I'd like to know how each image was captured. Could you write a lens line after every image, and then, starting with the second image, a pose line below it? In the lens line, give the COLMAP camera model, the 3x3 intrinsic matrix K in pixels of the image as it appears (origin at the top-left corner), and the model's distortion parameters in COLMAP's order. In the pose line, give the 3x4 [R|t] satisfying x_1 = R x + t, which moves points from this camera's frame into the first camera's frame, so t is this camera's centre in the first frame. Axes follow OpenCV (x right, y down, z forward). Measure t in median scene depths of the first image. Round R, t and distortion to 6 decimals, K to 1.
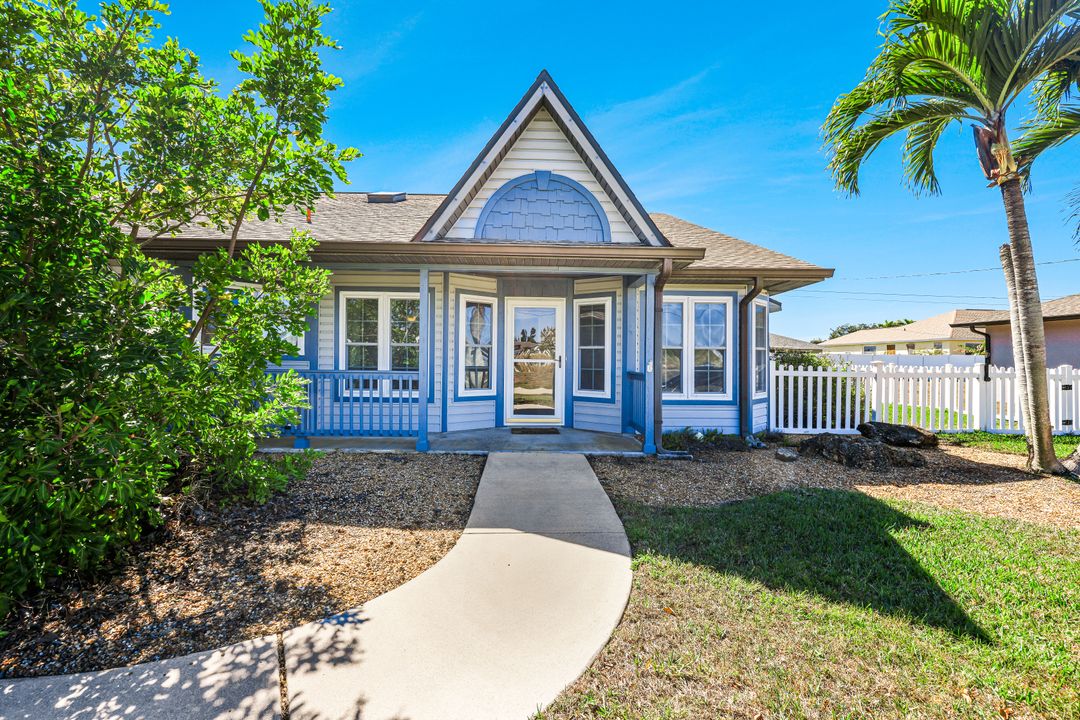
lens RADIAL K [[443.7, 0, 531.1], [0, 443.7, 362.7], [0, 0, 1]] dist [0.003322, 0.000412]
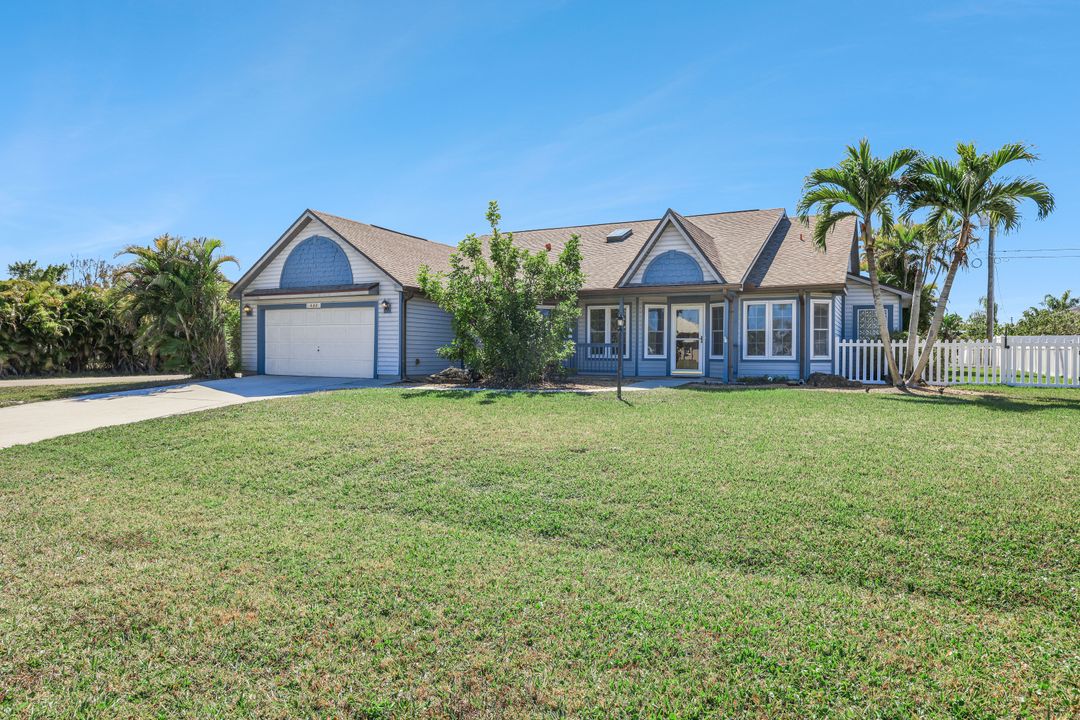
lens RADIAL K [[651.5, 0, 538.3], [0, 651.5, 359.5], [0, 0, 1]] dist [0.006342, 0.000763]
pose [[0.872812, -0.000307, -0.488056, 0.820459], [0.001269, 0.999998, 0.001640, 0.078227], [0.488055, -0.002051, 0.872811, -1.702882]]
